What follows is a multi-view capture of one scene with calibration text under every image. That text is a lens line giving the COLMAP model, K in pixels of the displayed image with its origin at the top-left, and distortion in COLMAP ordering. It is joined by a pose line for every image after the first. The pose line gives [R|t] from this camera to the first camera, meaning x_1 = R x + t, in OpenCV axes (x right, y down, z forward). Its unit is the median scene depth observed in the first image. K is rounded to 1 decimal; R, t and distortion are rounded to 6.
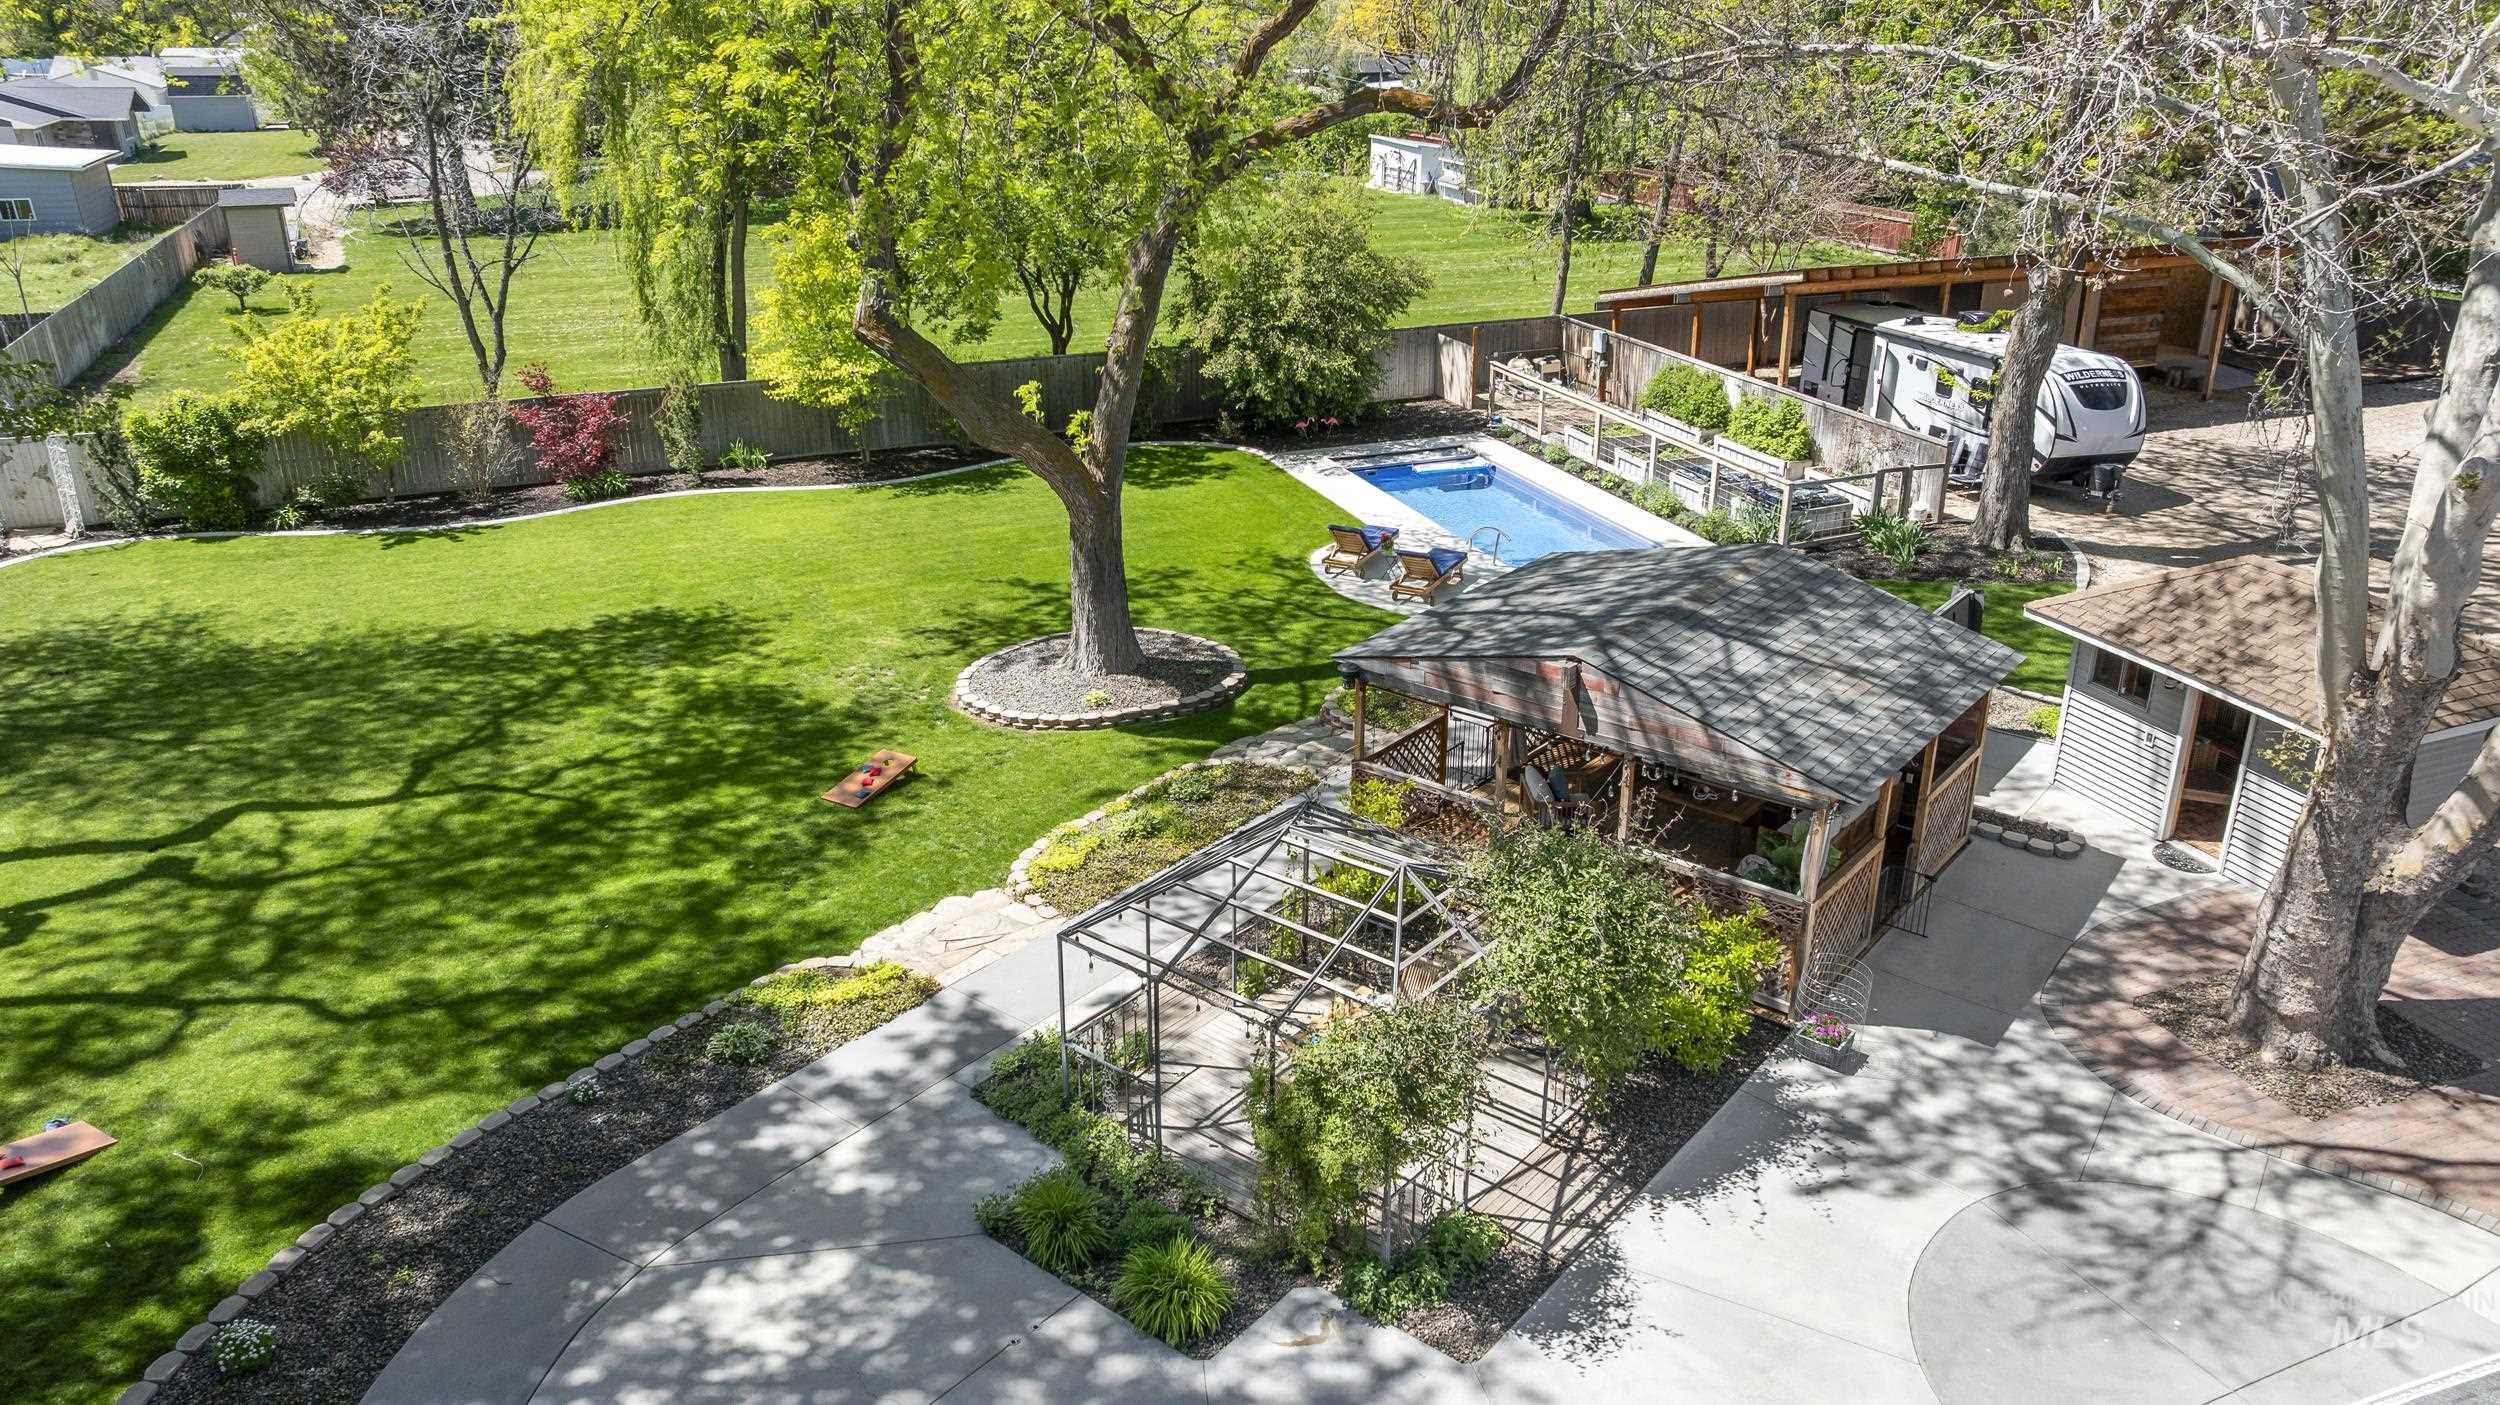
lens RADIAL K [[1711.7, 0, 1250.0], [0, 1711.7, 702.5], [0, 0, 1]] dist [0.005392, 0.003472]
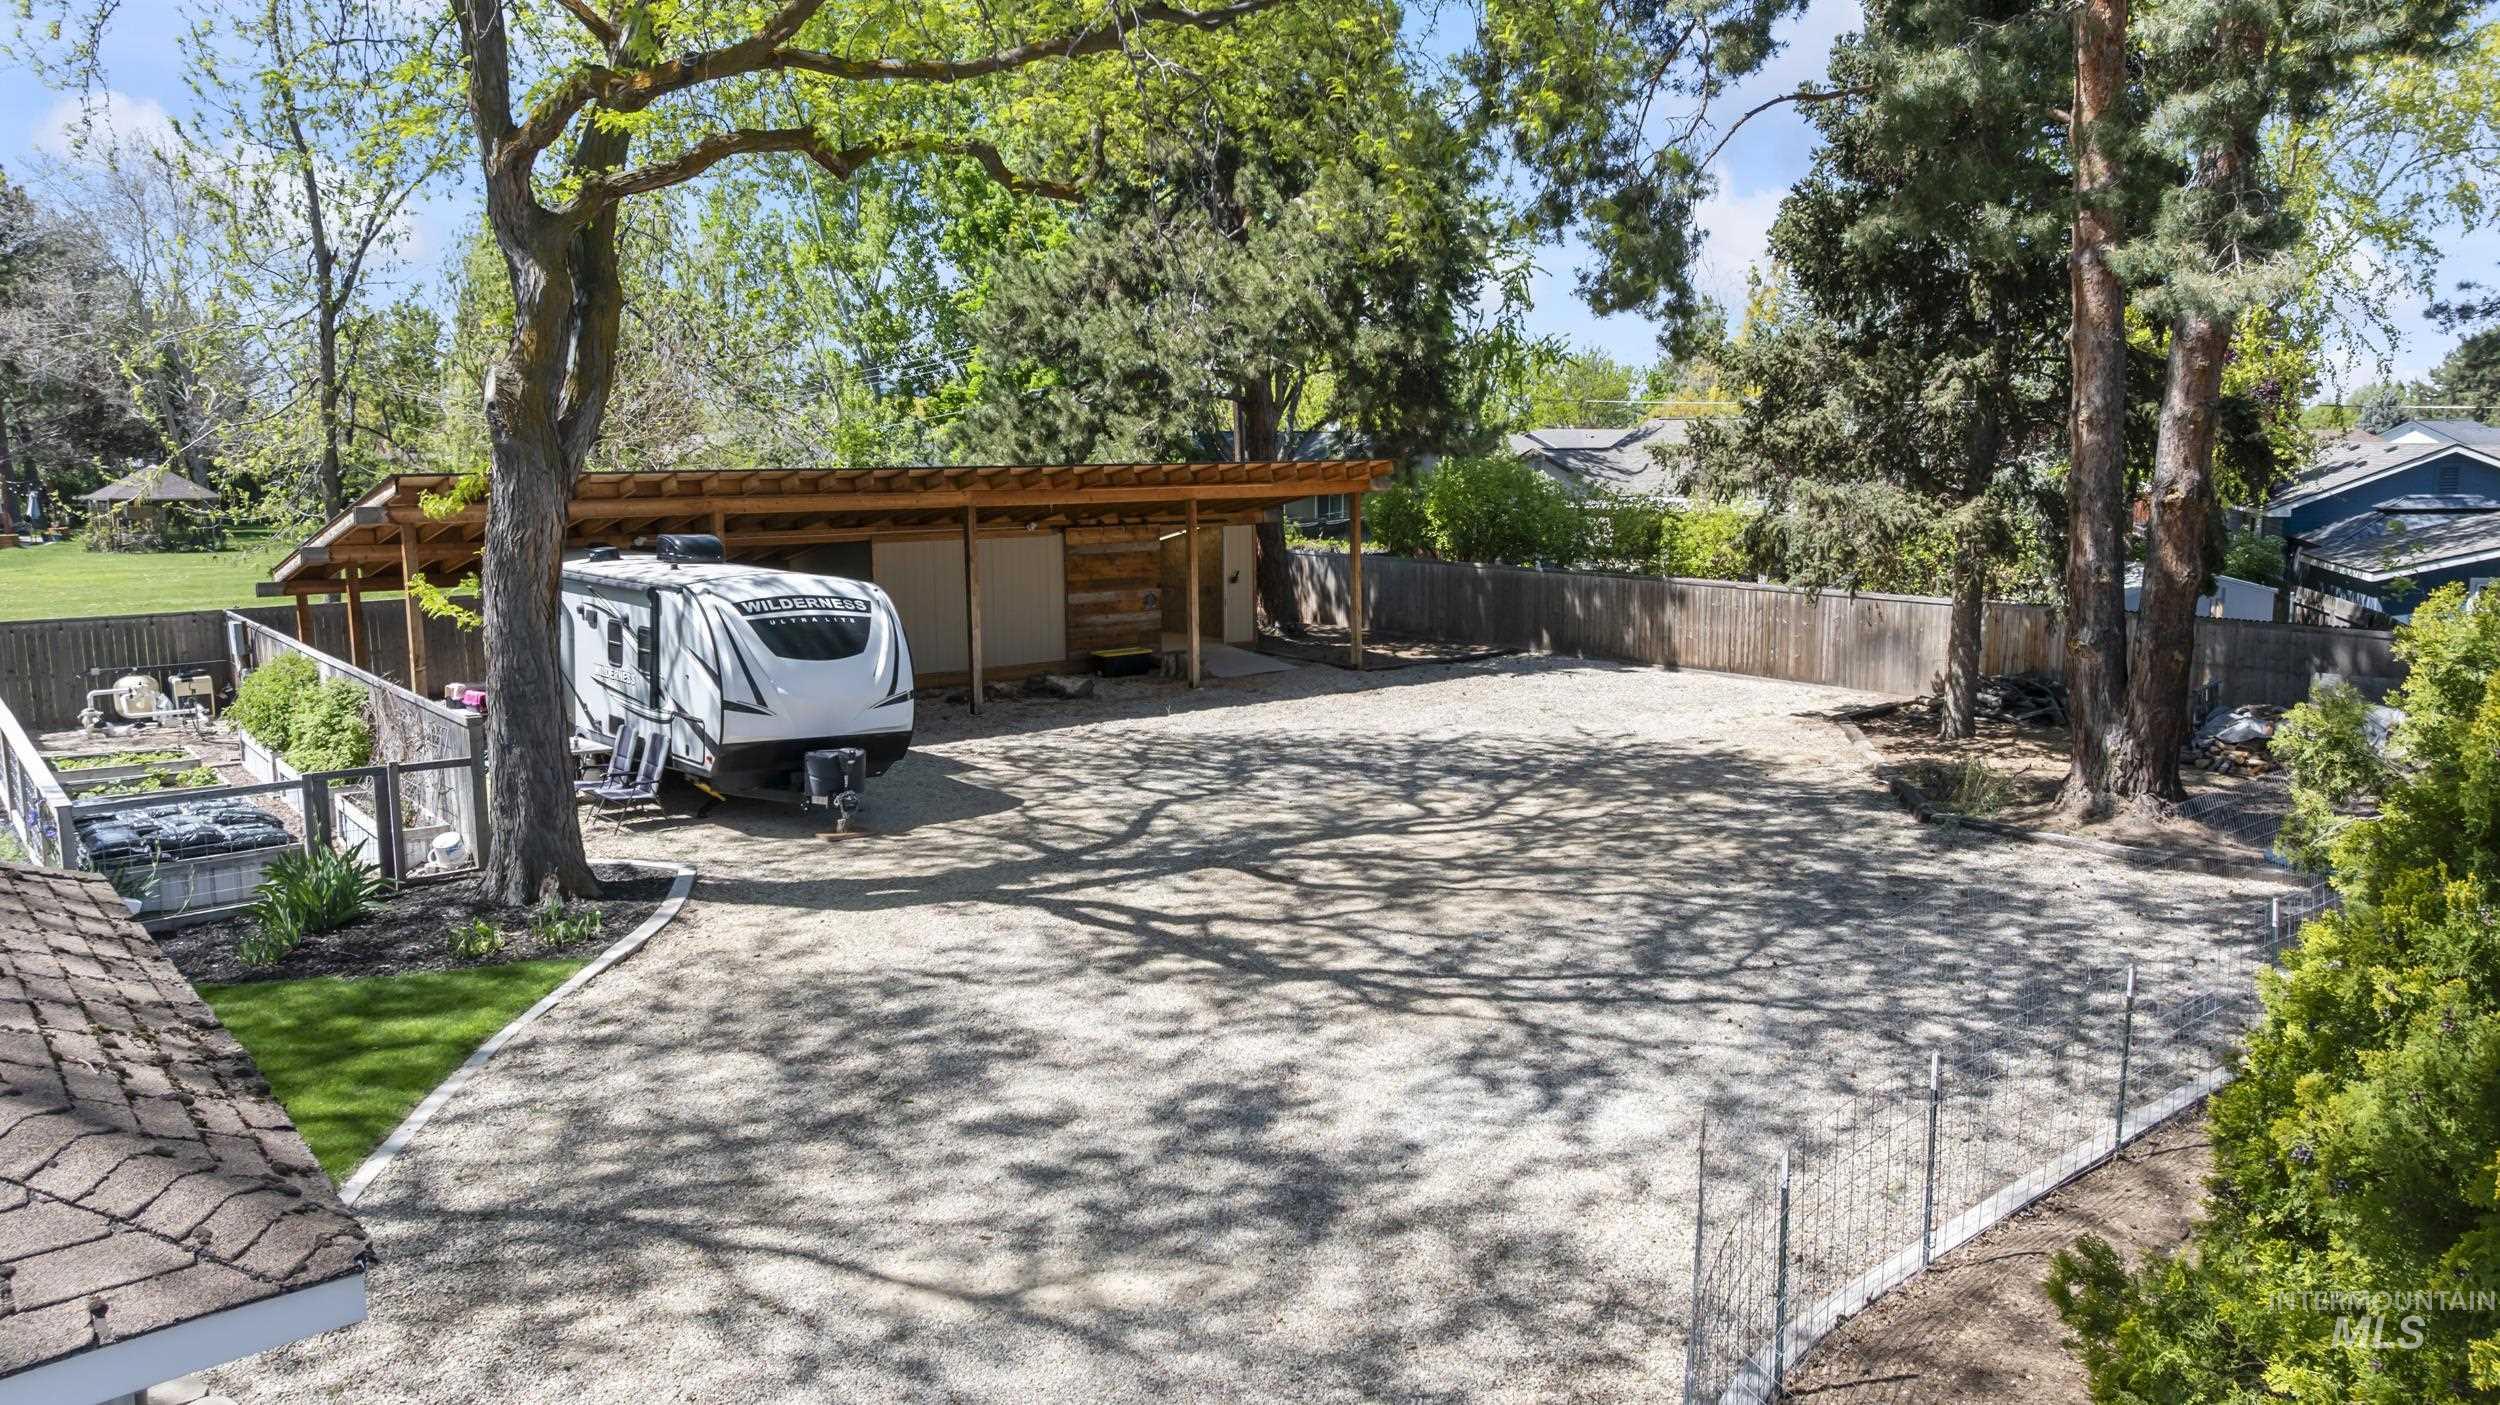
lens RADIAL K [[1711.7, 0, 1250.0], [0, 1711.7, 702.5], [0, 0, 1]] dist [0.005392, 0.003472]
pose [[0.946475, -0.038521, 0.320469, 0.453268], [0.117272, 0.966044, -0.230231, -0.003578], [-0.300719, 0.255490, 0.918854, 0.420570]]
